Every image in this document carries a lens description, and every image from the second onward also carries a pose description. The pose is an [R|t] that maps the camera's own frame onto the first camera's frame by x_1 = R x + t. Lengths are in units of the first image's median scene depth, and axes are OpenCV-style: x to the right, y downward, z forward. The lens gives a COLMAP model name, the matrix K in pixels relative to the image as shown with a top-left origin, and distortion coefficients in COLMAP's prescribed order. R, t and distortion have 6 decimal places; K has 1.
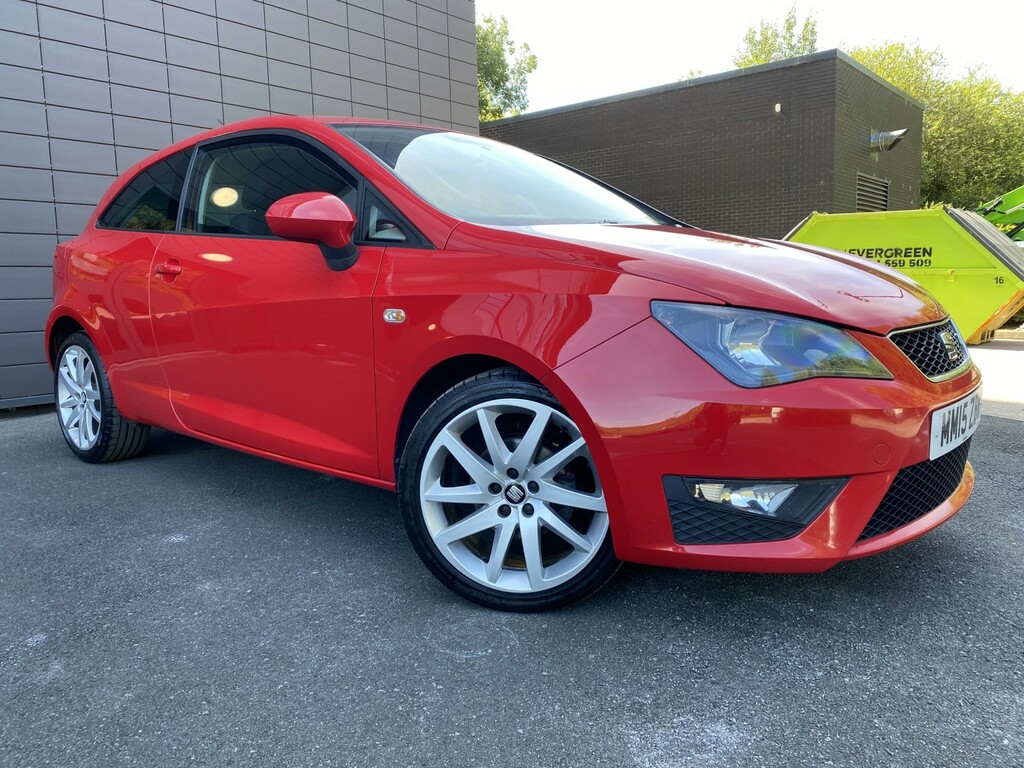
lens RADIAL K [[782.3, 0, 507.0], [0, 782.3, 362.3], [0, 0, 1]] dist [0.058682, -0.078822]
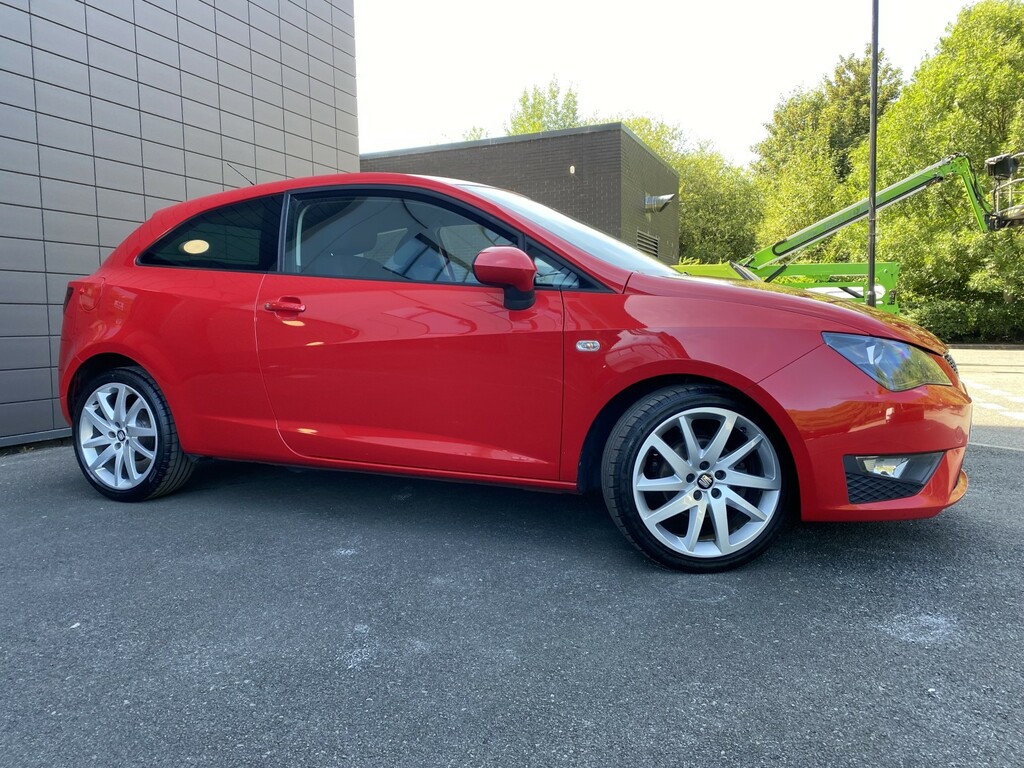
lens RADIAL K [[782.3, 0, 507.0], [0, 782.3, 362.3], [0, 0, 1]] dist [0.058682, -0.078822]
pose [[0.954644, -0.009472, 0.297598, -0.689089], [0.025358, 0.998449, -0.049565, 0.026529], [-0.296667, 0.054864, 0.953404, -0.159768]]
